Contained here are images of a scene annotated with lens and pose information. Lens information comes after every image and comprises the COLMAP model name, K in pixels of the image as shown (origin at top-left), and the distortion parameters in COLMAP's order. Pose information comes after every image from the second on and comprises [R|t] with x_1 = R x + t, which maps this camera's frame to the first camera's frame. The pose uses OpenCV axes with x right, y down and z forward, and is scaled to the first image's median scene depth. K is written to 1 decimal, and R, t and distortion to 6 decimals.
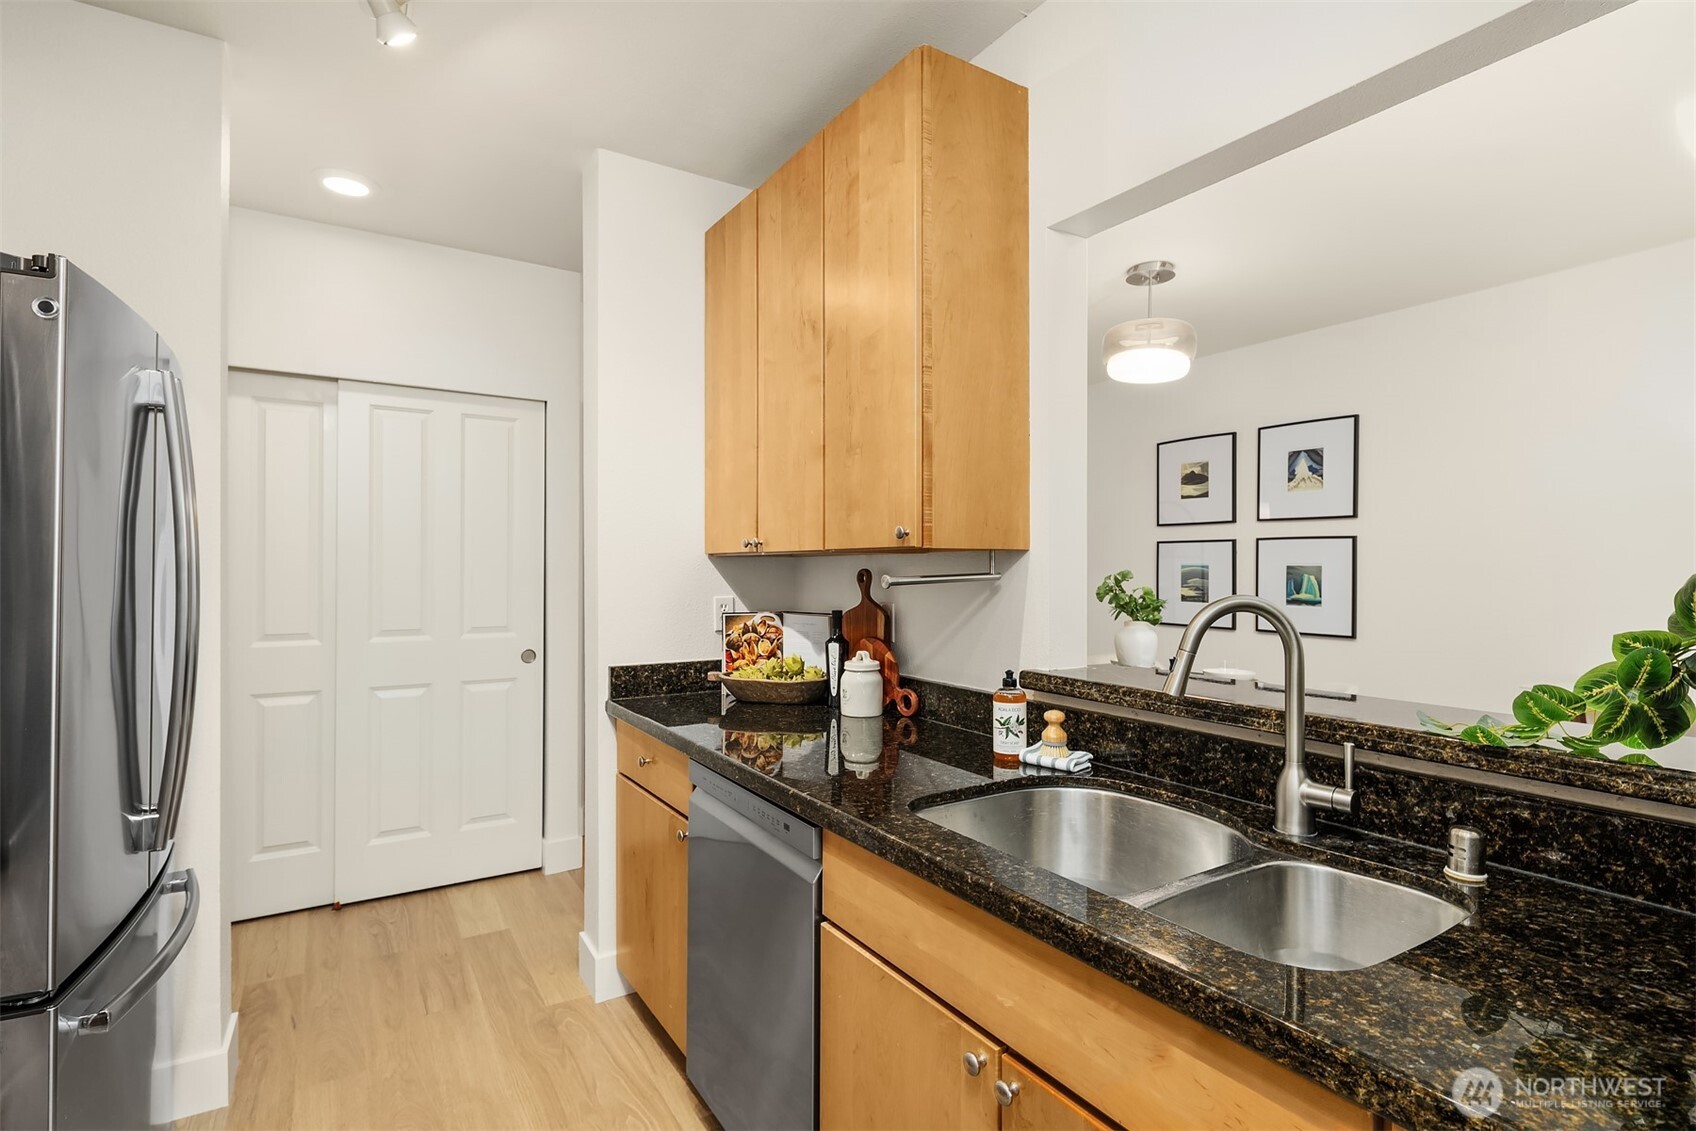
lens RADIAL K [[818.7, 0, 849.6], [0, 818.7, 556.8], [0, 0, 1]] dist [0.012454, -0.009578]
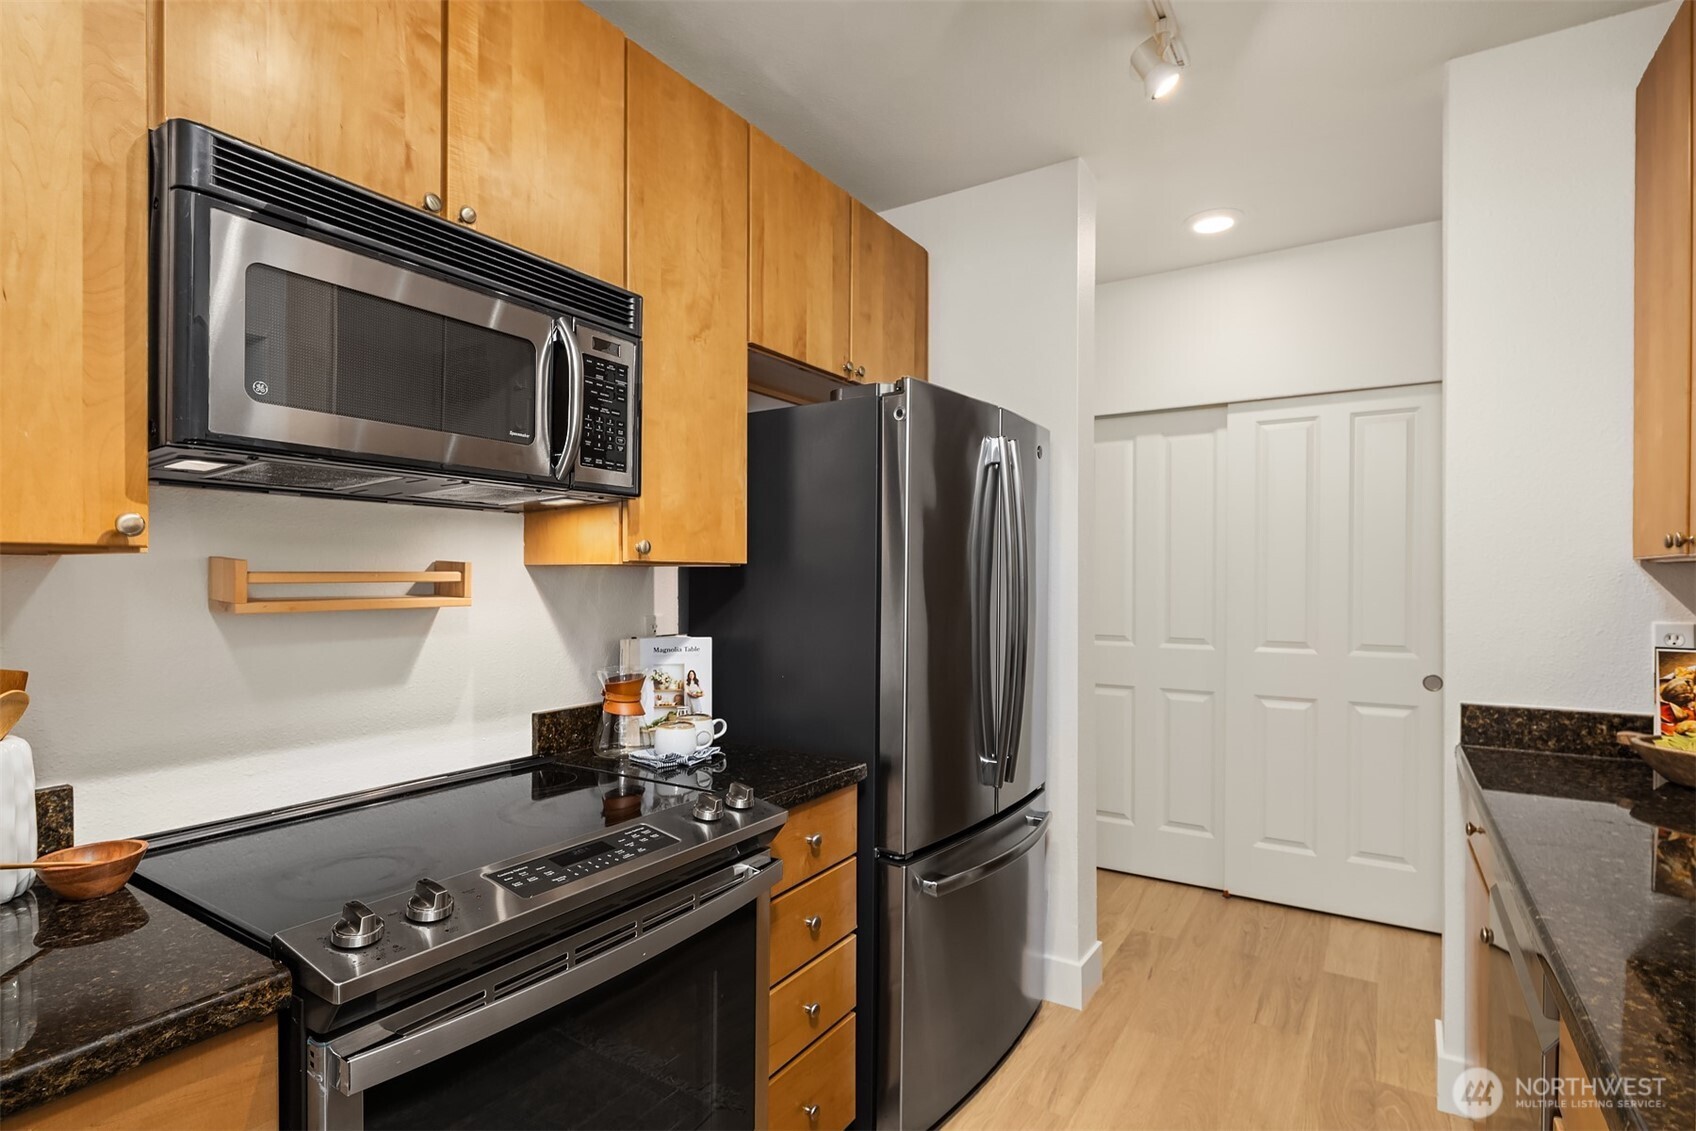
lens RADIAL K [[834.8, 0, 850.1], [0, 834.8, 577.0], [0, 0, 1]] dist [0.001502, -0.000463]
pose [[0.424797, -0.003305, -0.905282, 0.152939], [0.014172, 0.999895, 0.003000, -0.000183], [0.905178, -0.014103, 0.424800, 0.093194]]
